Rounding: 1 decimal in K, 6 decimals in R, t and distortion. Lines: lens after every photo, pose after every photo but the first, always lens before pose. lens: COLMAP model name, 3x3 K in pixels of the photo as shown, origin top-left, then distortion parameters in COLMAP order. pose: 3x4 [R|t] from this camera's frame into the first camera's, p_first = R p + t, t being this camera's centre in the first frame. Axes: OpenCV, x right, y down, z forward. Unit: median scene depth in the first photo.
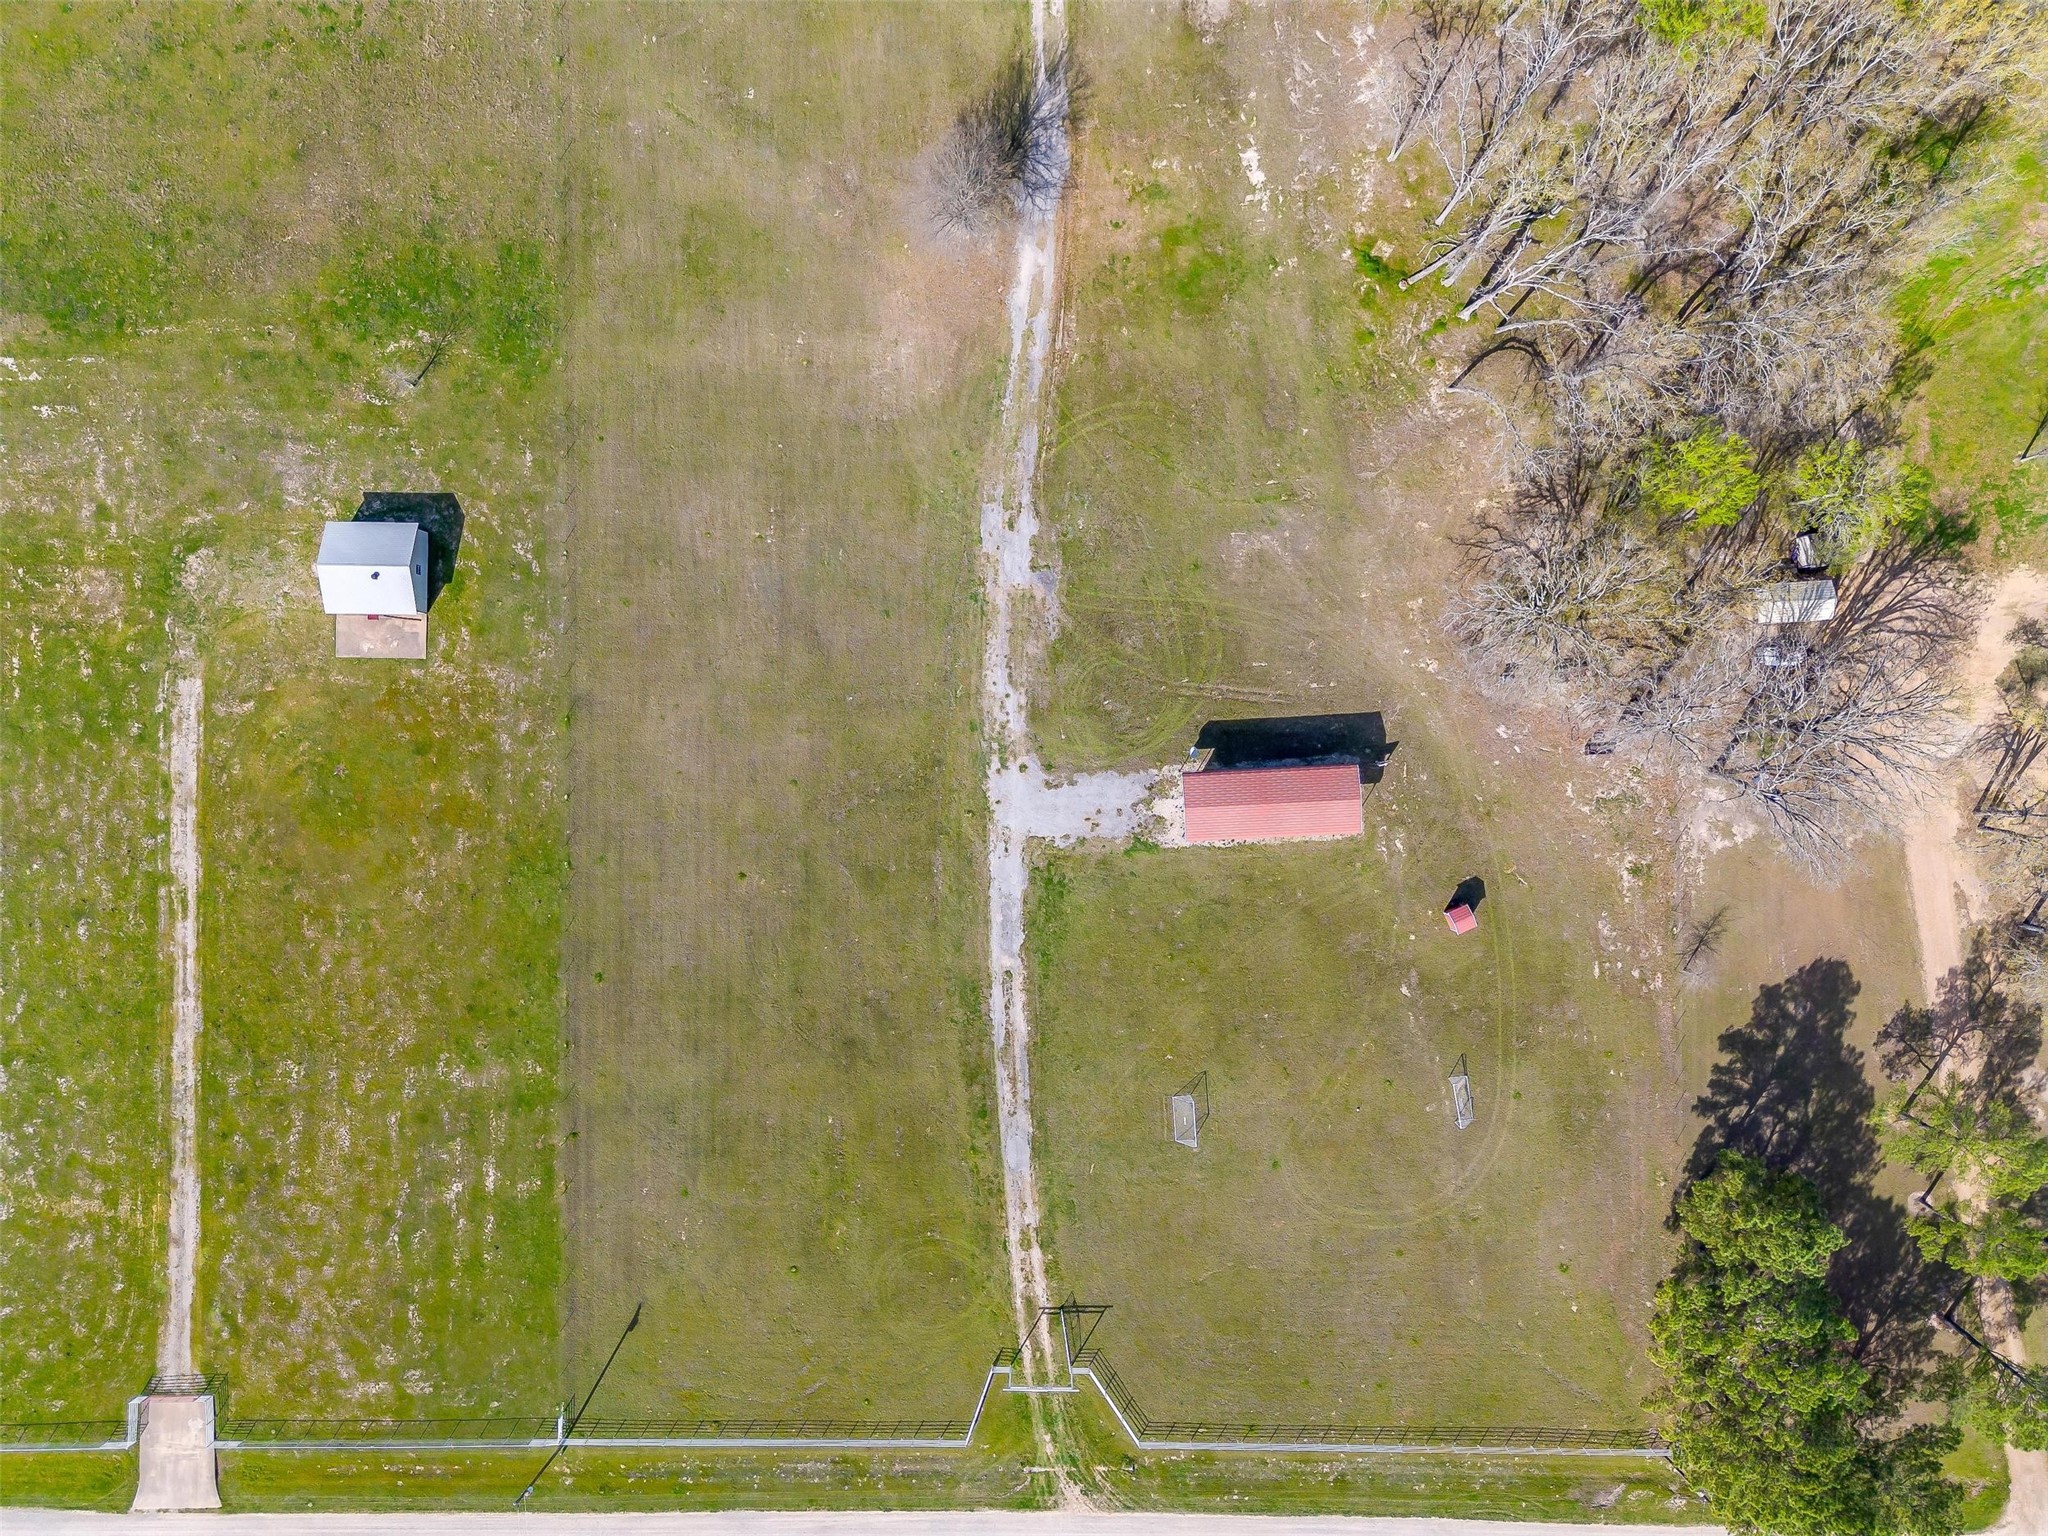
lens RADIAL K [[1438.7, 0, 1024.0], [0, 1438.7, 768.0], [0, 0, 1]] dist [0.083543, -0.084497]
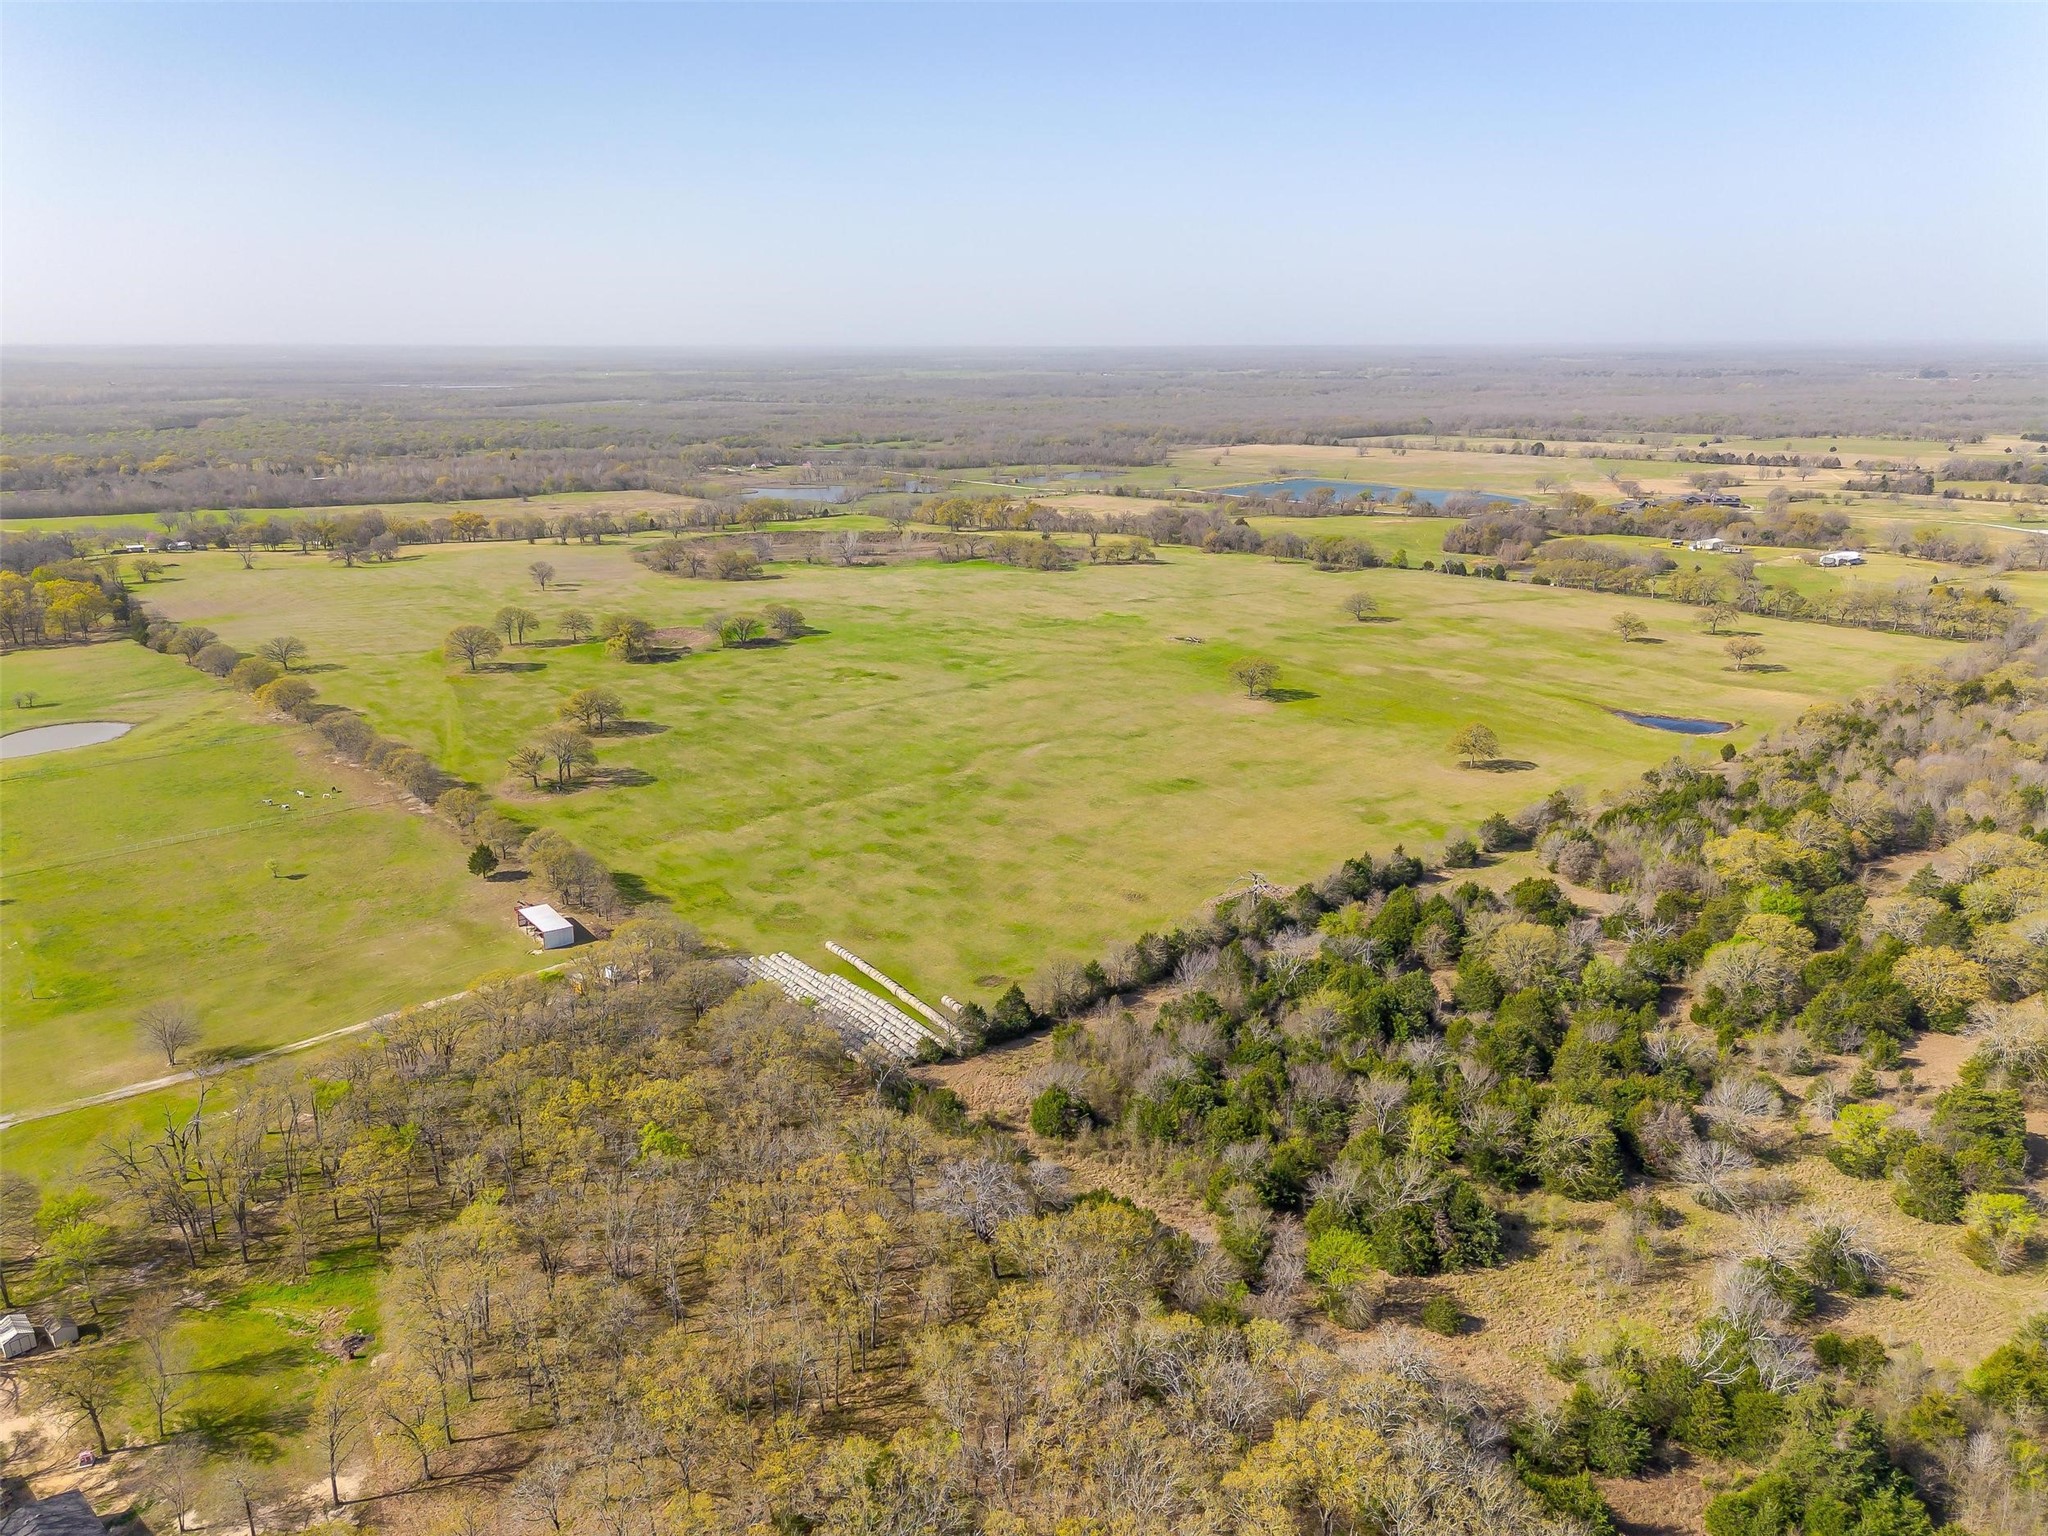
lens RADIAL K [[1438.7, 0, 1024.0], [0, 1438.7, 768.0], [0, 0, 1]] dist [0.083543, -0.084497]
pose [[0.661572, 0.220755, -0.716652, 2.119781], [-0.749744, 0.176360, -0.637794, -0.026219], [-0.014407, 0.959252, 0.282185, 0.001266]]
